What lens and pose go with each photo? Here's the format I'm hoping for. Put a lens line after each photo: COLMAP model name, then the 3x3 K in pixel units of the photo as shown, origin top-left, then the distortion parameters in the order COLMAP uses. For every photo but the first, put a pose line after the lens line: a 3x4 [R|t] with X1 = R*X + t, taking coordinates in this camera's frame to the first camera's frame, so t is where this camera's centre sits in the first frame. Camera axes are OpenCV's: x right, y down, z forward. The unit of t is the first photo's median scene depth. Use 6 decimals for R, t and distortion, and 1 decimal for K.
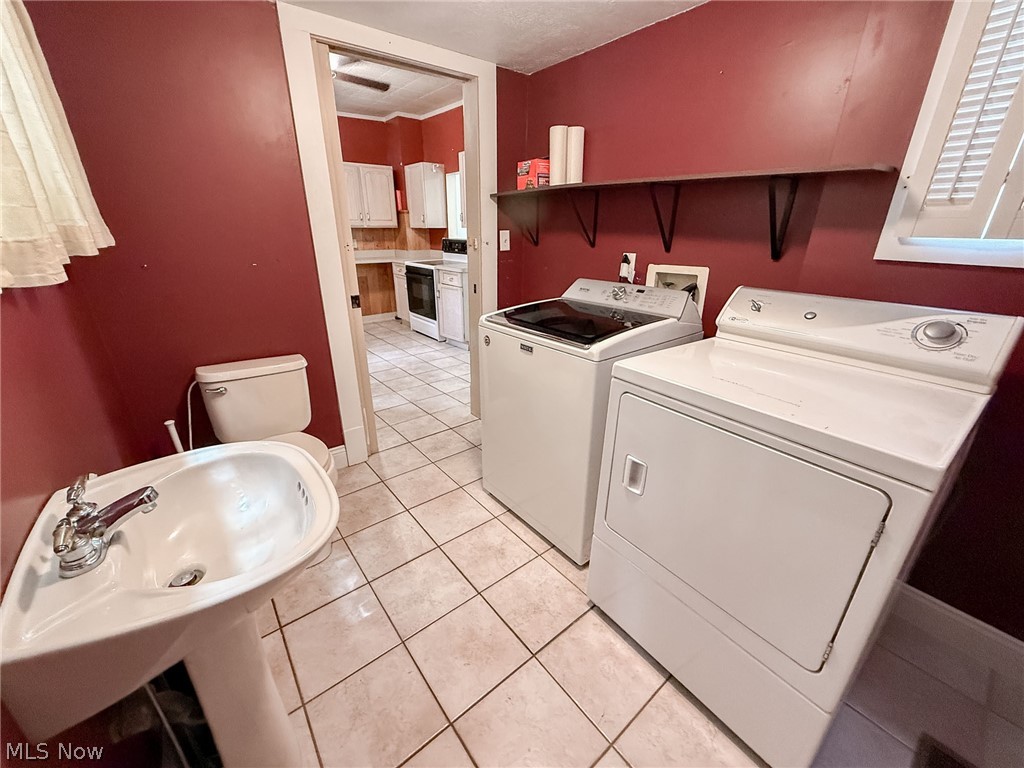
lens RADIAL K [[409.4, 0, 515.9], [0, 409.4, 387.6], [0, 0, 1]] dist [0.002083, 0.000307]
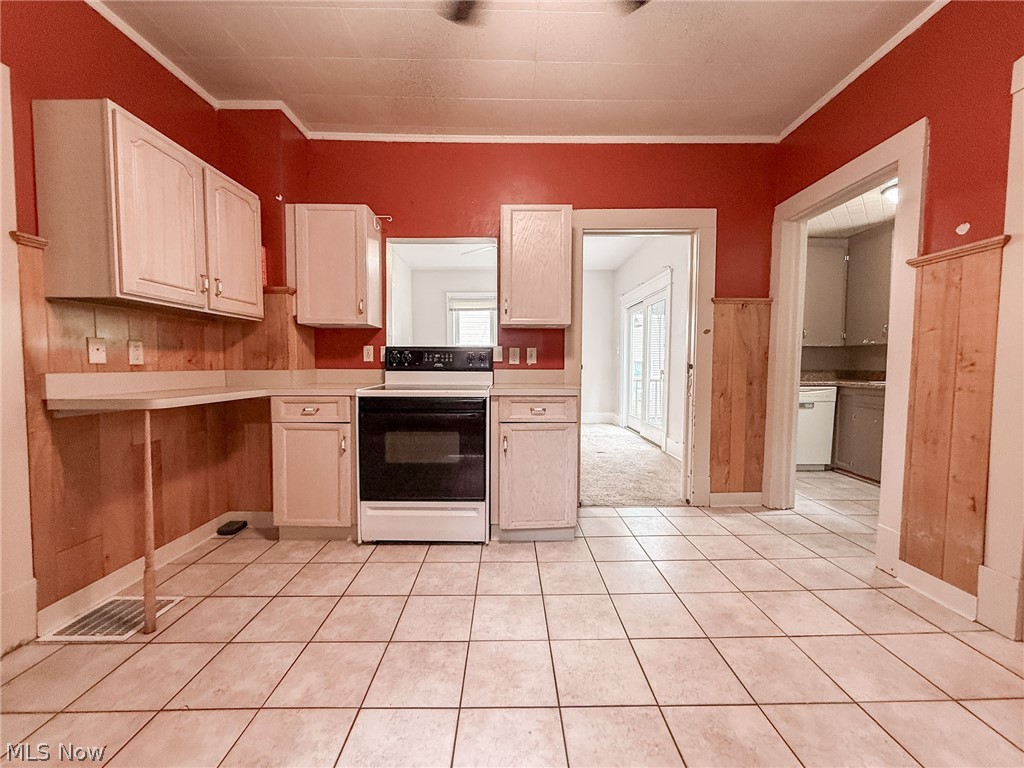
lens RADIAL K [[409.4, 0, 511.4], [0, 409.4, 380.1], [0, 0, 1]] dist [0.002083, 0.000307]
pose [[0.619405, -0.044910, 0.783786, -0.495680], [0.282843, 0.944084, -0.169428, -0.188791], [-0.732351, 0.326633, 0.597473, 0.587879]]
